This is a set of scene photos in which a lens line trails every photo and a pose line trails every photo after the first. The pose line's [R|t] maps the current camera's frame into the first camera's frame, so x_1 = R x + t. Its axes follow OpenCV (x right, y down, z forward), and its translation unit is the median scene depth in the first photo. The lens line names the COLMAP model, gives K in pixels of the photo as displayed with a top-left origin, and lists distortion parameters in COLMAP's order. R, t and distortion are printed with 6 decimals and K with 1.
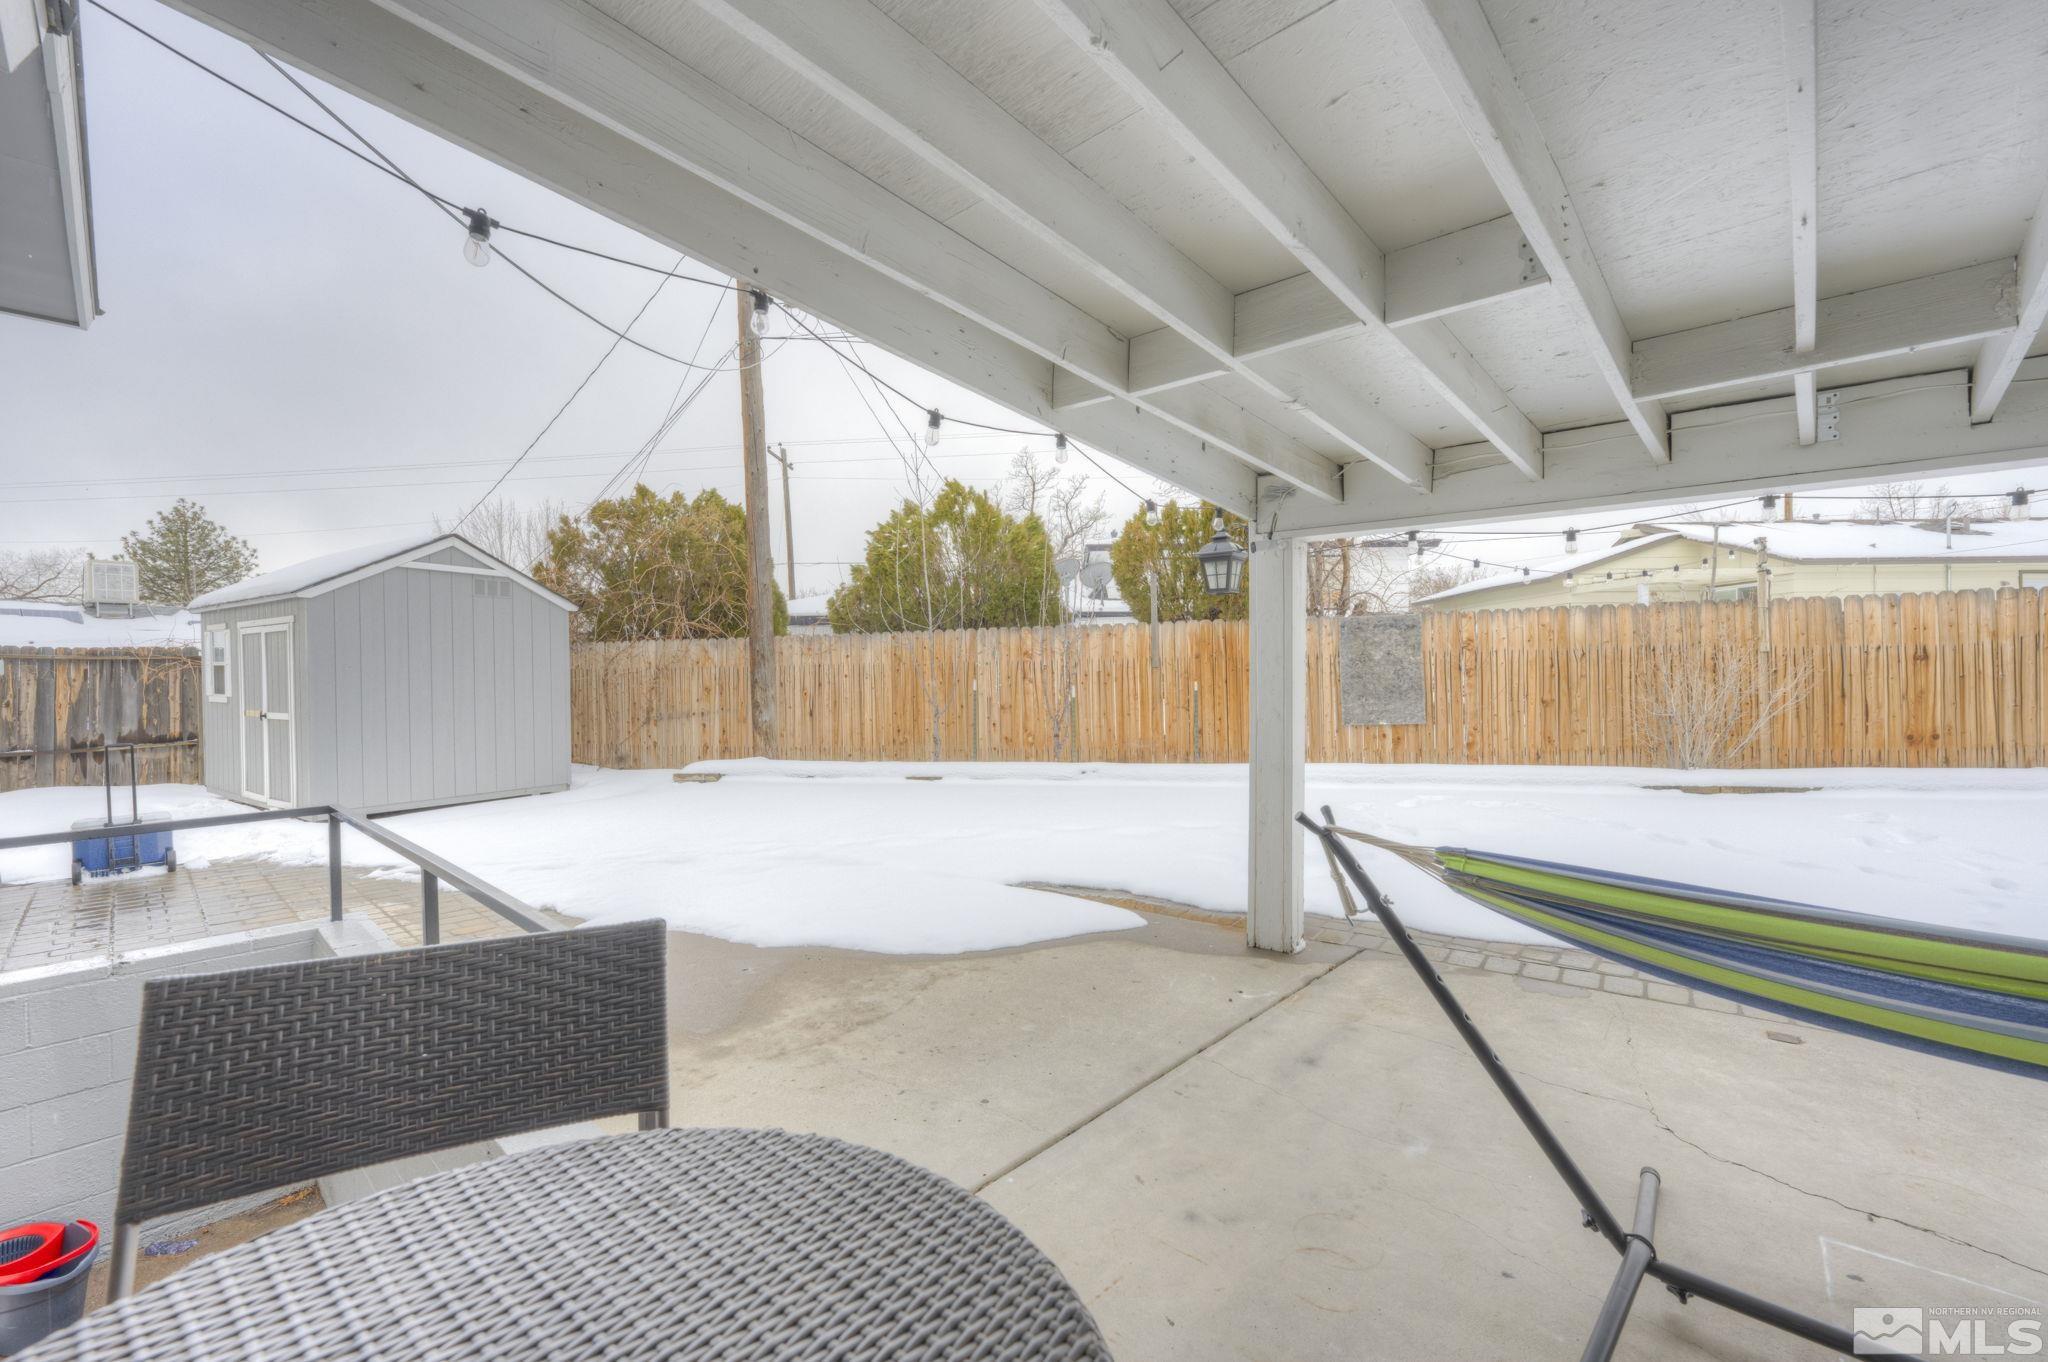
lens RADIAL K [[847.4, 0, 1077.8], [0, 847.4, 663.6], [0, 0, 1]] dist [-0.001014, -0.000266]
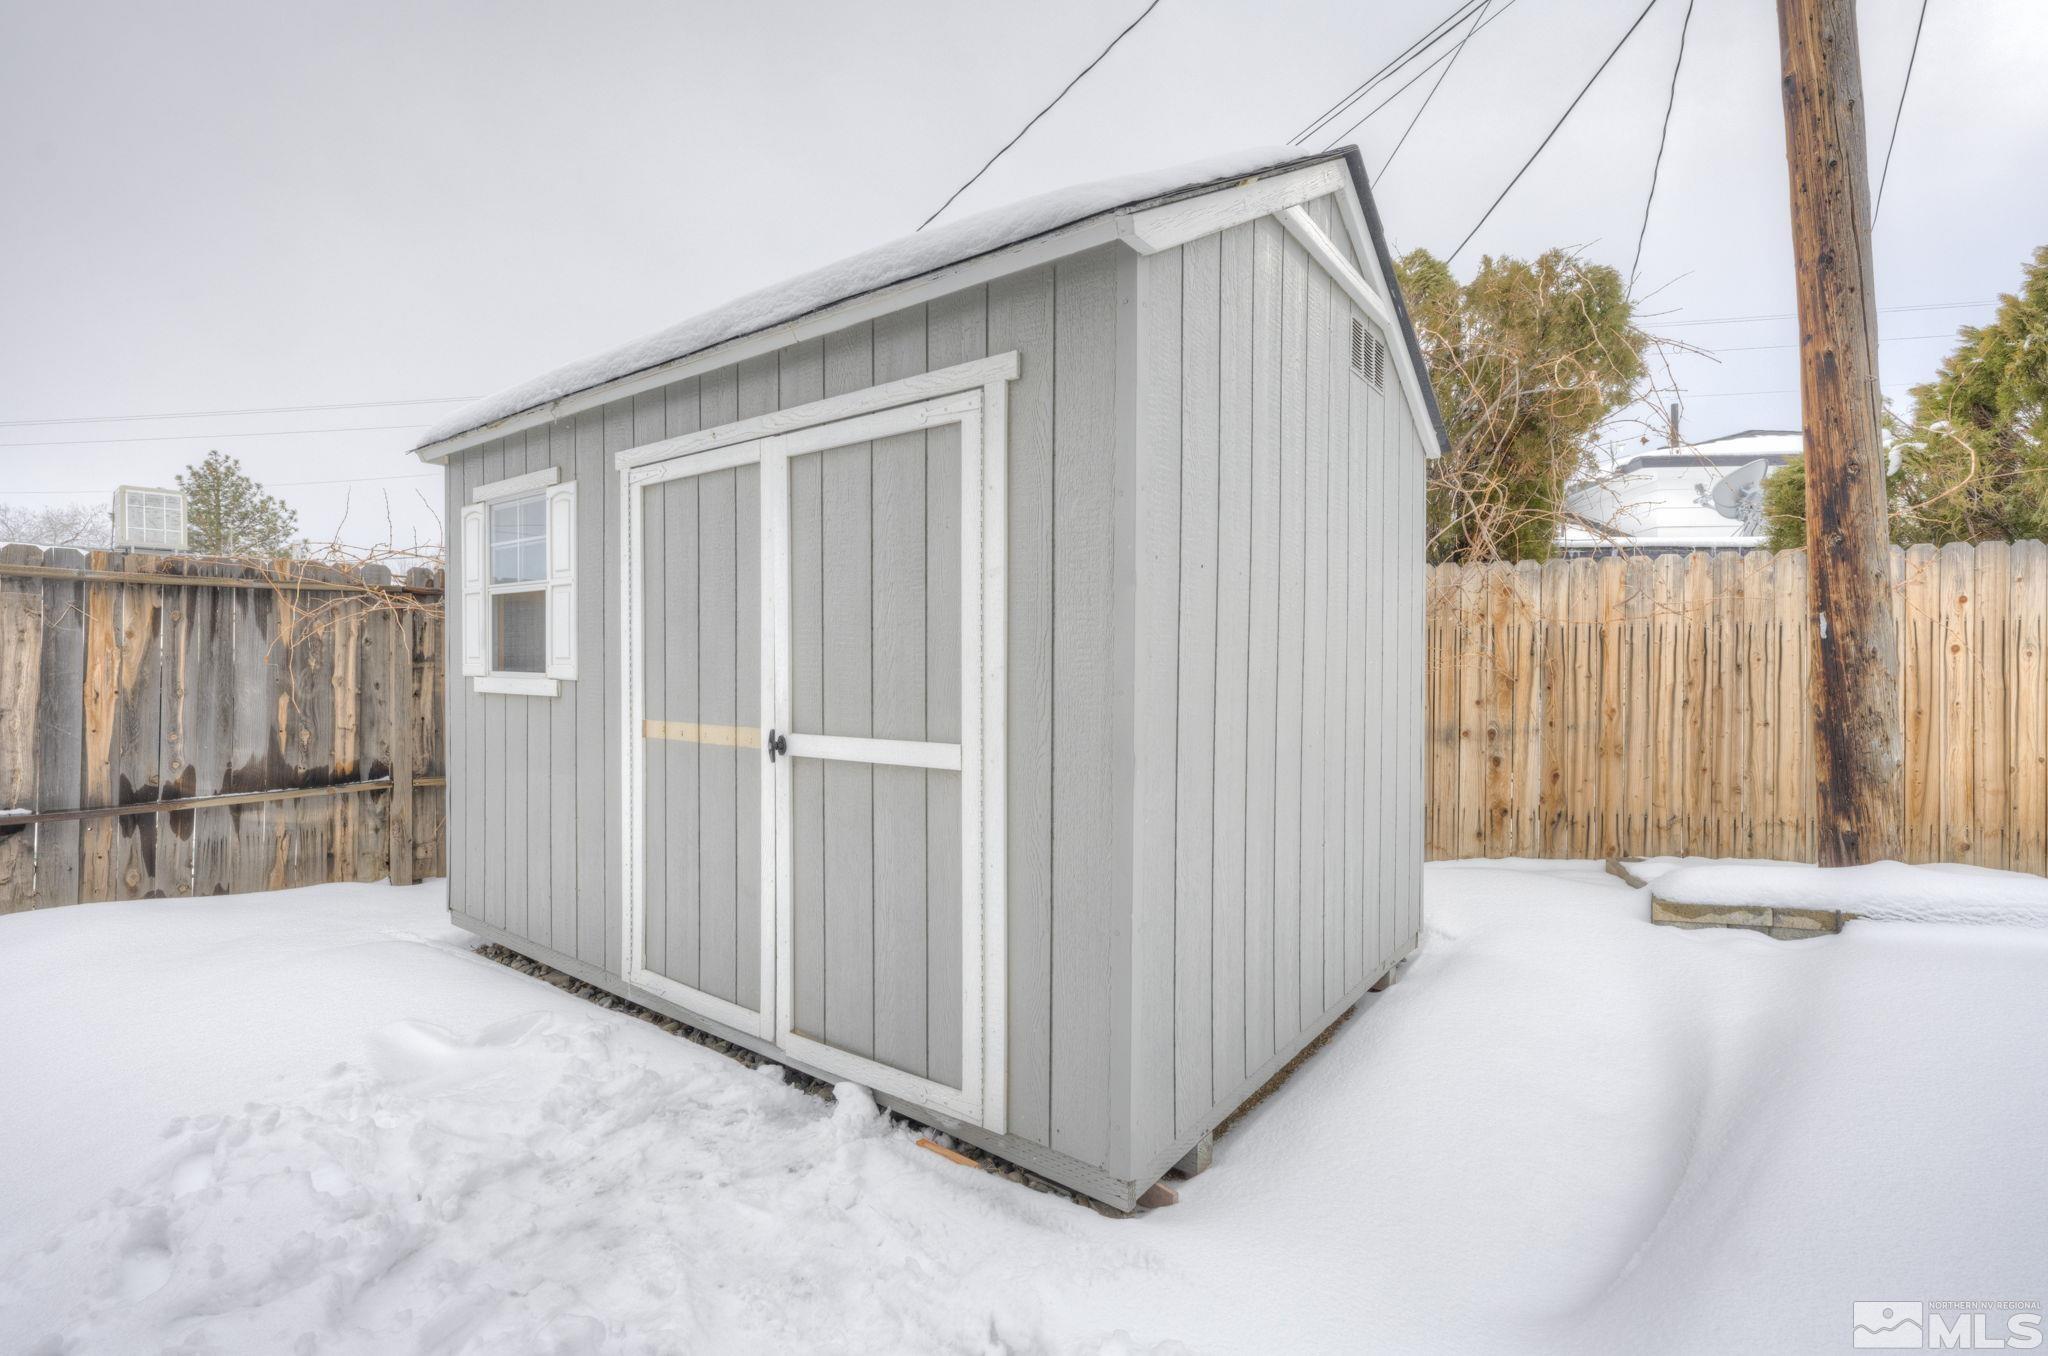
lens RADIAL K [[864.2, 0, 1010.8], [0, 864.2, 659.1], [0, 0, 1]] dist [-0.001350, 0.000167]
pose [[0.998630, 0.011805, -0.050975, -0.718539], [-0.011917, 0.999927, -0.001890, 0.026374], [0.050949, 0.002495, 0.998698, 0.587977]]
